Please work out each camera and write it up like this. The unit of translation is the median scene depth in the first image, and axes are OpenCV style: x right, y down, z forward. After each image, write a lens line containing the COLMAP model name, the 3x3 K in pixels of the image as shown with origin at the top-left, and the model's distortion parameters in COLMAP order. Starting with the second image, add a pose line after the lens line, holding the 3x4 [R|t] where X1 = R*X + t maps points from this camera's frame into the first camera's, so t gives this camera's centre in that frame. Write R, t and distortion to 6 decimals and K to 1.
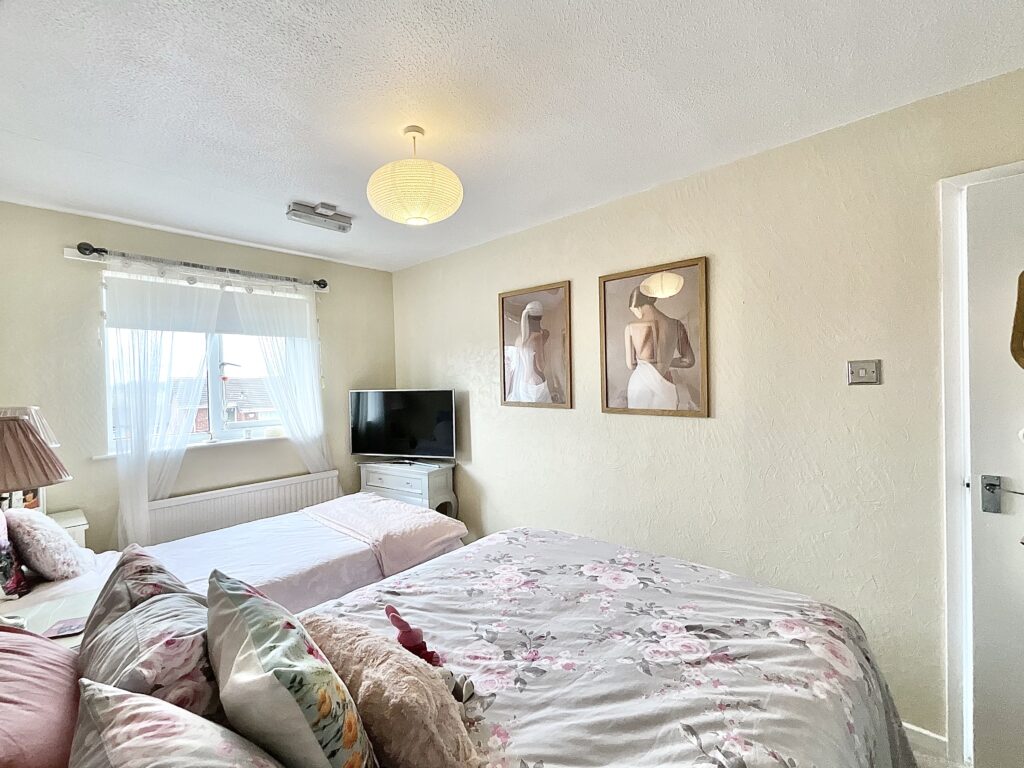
lens RADIAL K [[435.4, 0, 513.2], [0, 435.4, 381.2], [0, 0, 1]] dist [-0.002706, 0.000934]
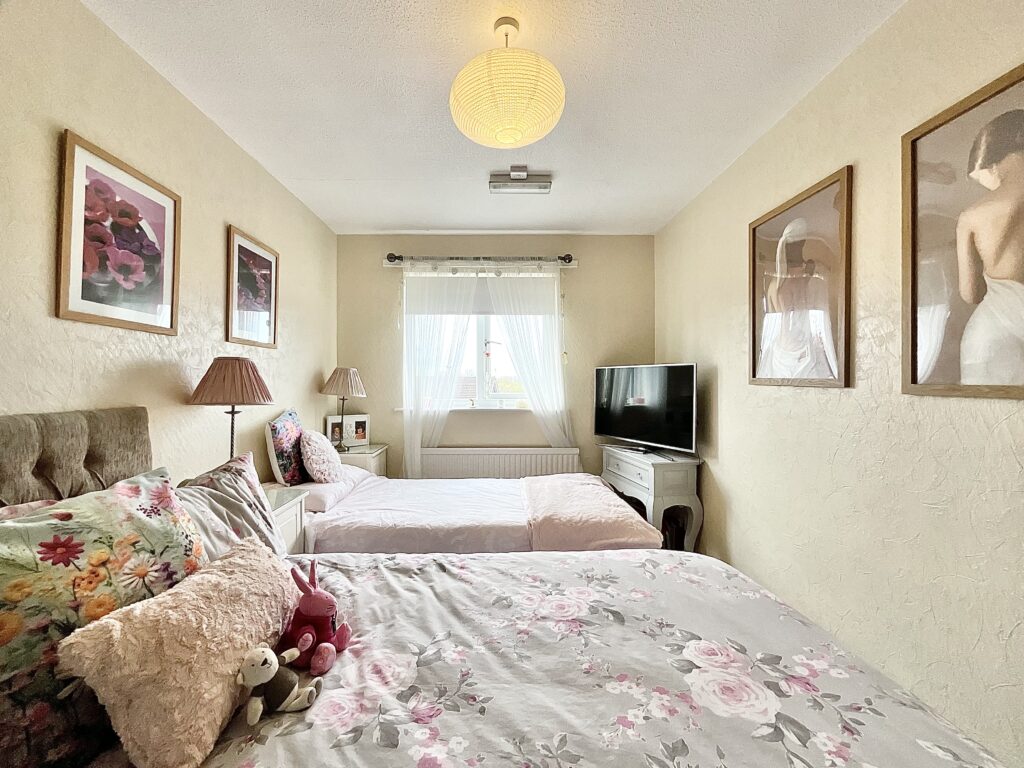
lens RADIAL K [[435.4, 0, 511.4], [0, 435.4, 385.3], [0, 0, 1]] dist [-0.002706, 0.000934]
pose [[0.685479, 0.026368, -0.727615, 0.264237], [-0.015657, 0.999647, 0.021476, 0.058441], [0.727924, -0.003329, 0.685649, 0.294806]]
